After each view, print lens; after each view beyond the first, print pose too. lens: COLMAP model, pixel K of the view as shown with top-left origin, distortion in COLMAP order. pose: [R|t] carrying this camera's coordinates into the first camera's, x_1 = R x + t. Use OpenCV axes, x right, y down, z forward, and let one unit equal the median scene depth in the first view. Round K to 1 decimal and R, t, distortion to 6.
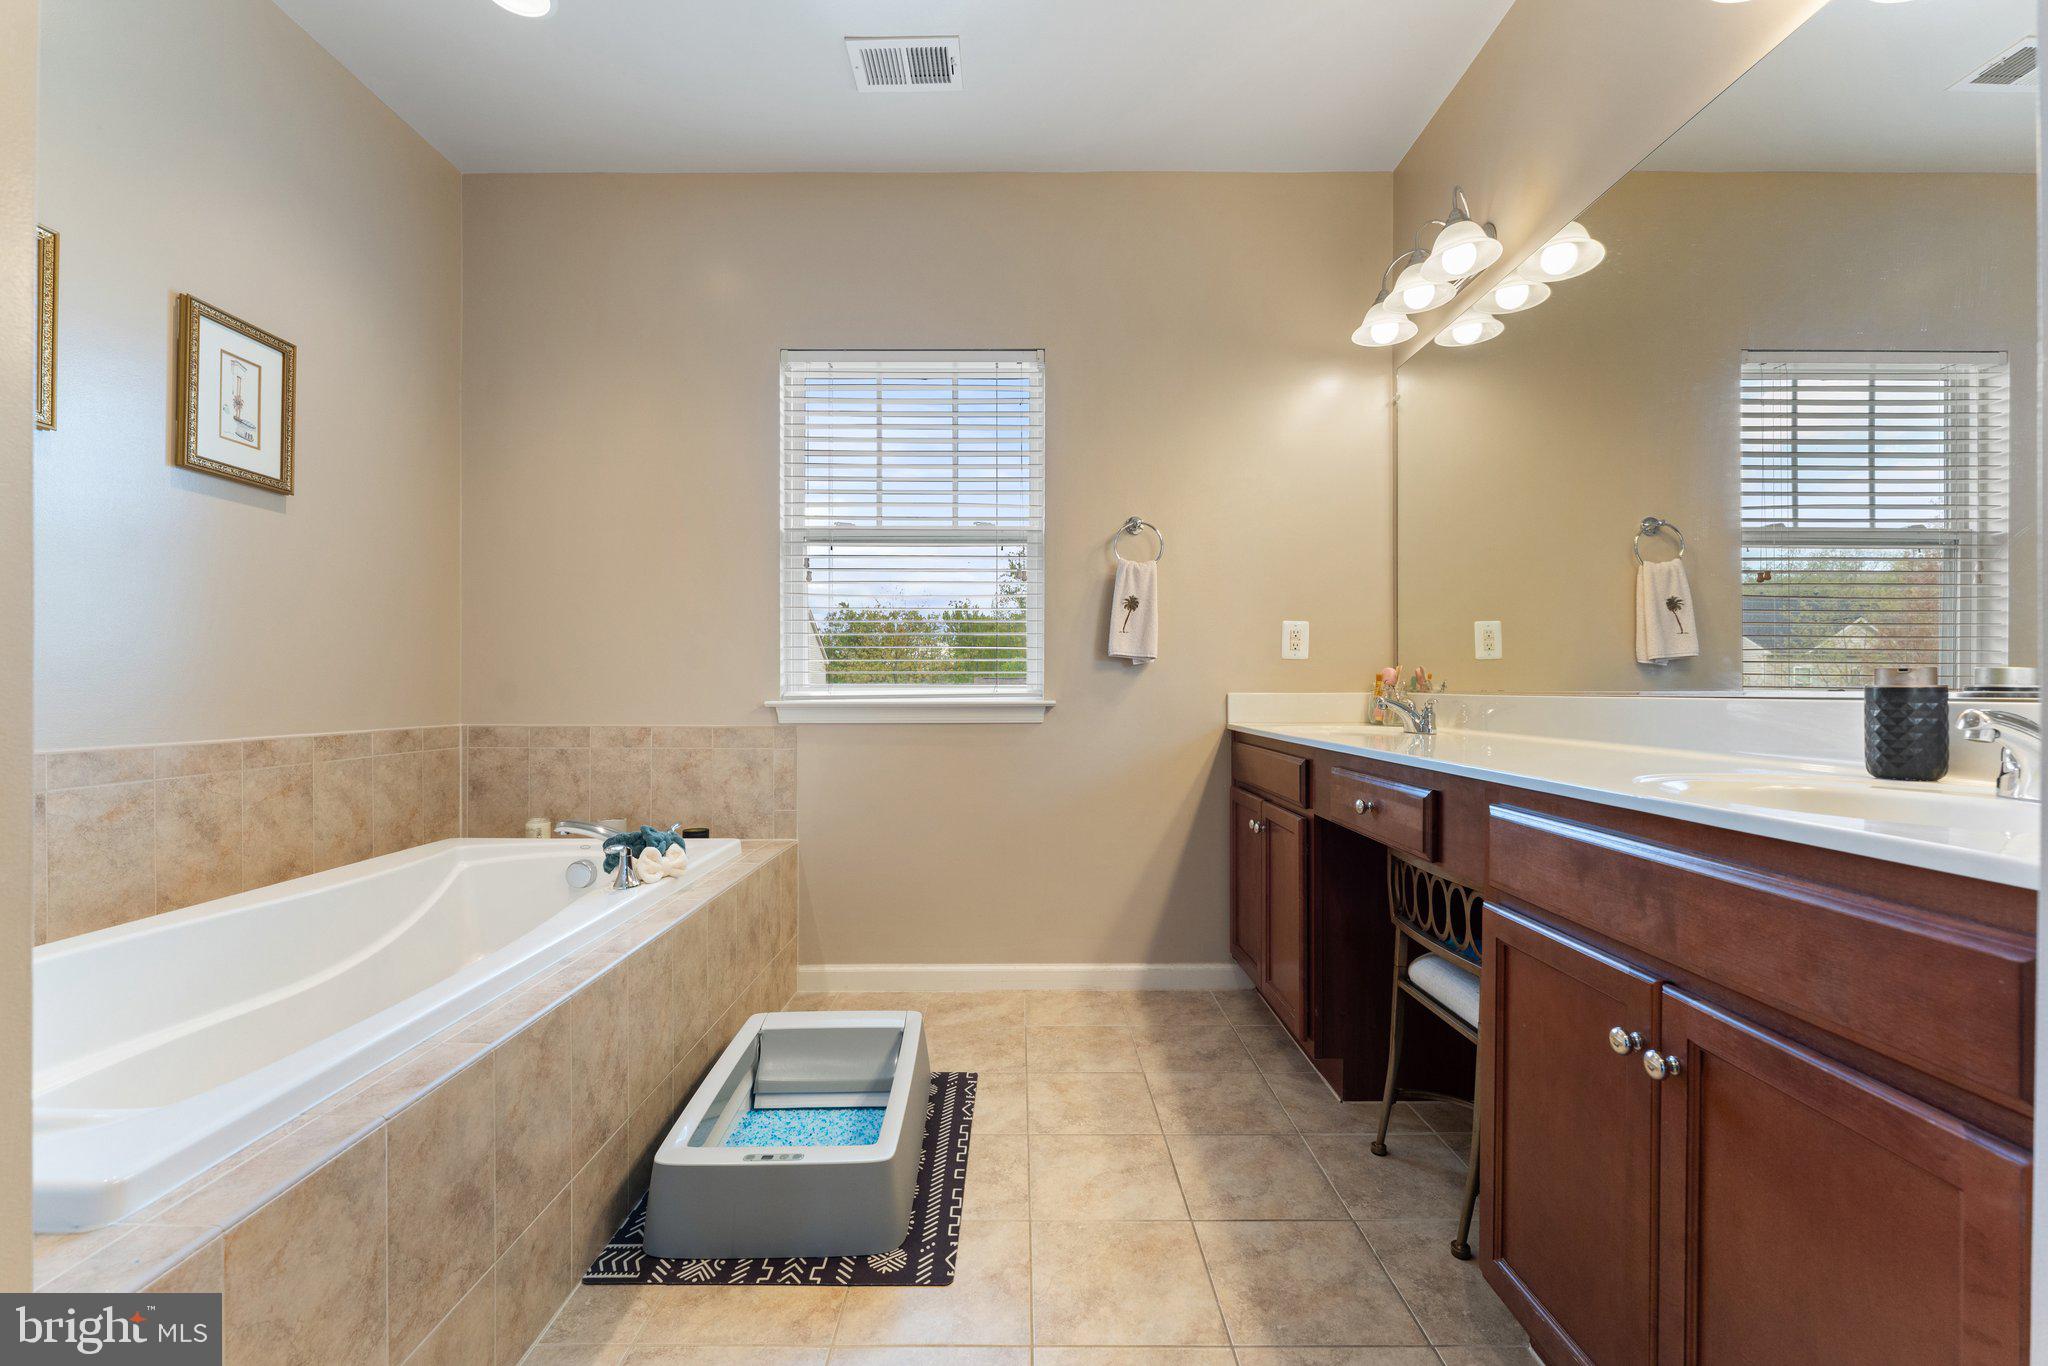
lens RADIAL K [[851.9, 0, 1025.6], [0, 851.9, 703.5], [0, 0, 1]] dist [-0.010770, 0.000118]
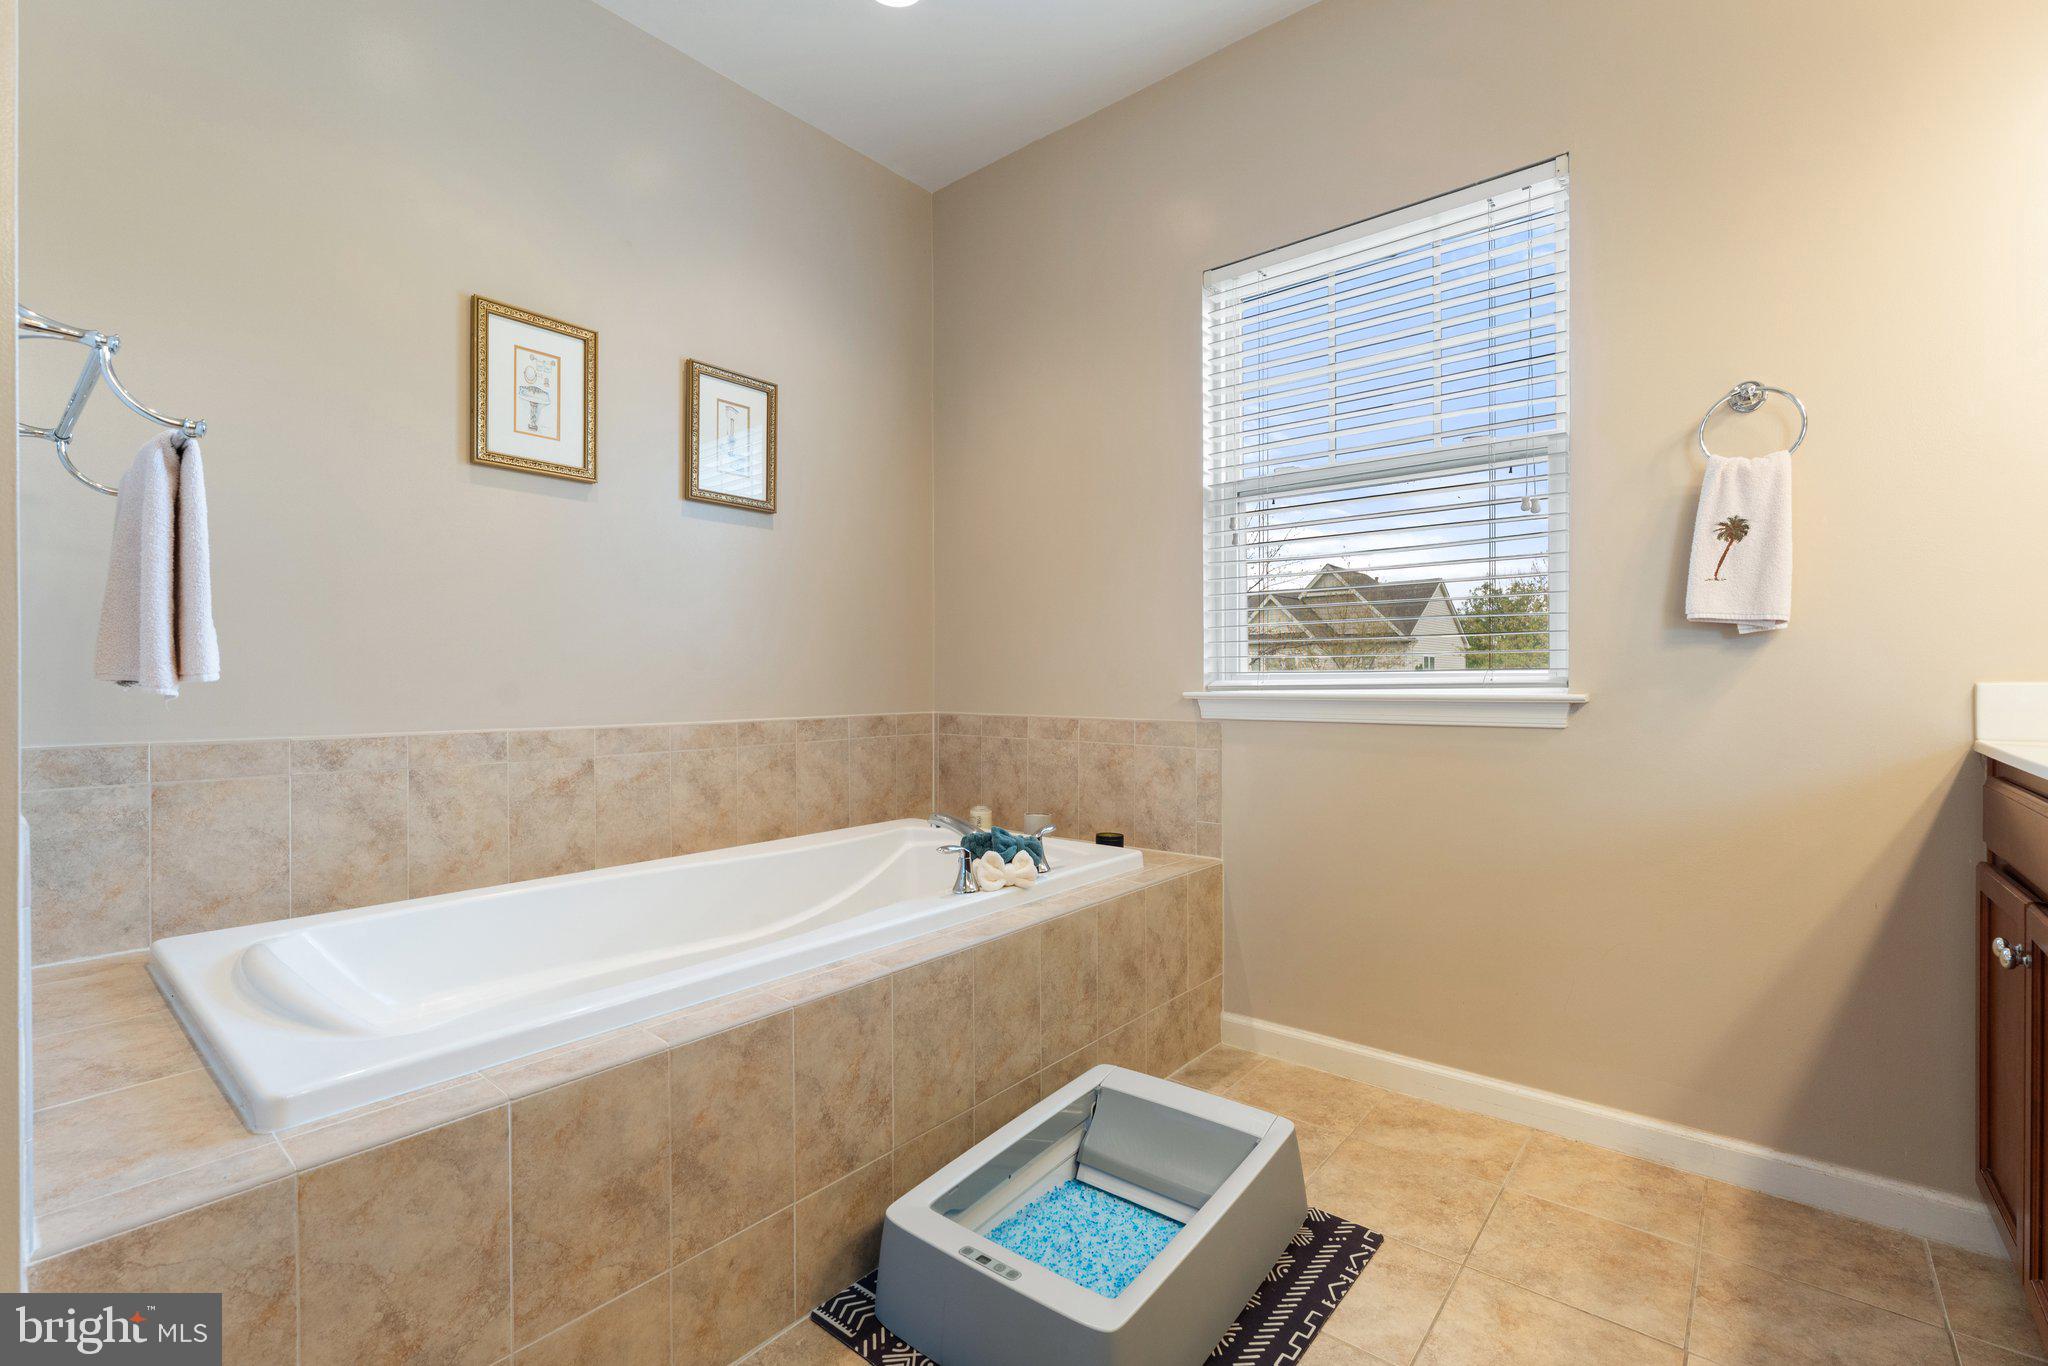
lens RADIAL K [[900.3, 0, 1020.0], [0, 900.3, 692.2], [0, 0, 1]] dist [-0.004562, -0.000252]
pose [[0.760035, 0.007020, -0.649845, 0.193067], [-0.007647, 0.999969, 0.001858, -0.003714], [0.649838, 0.003557, 0.760065, 0.264408]]
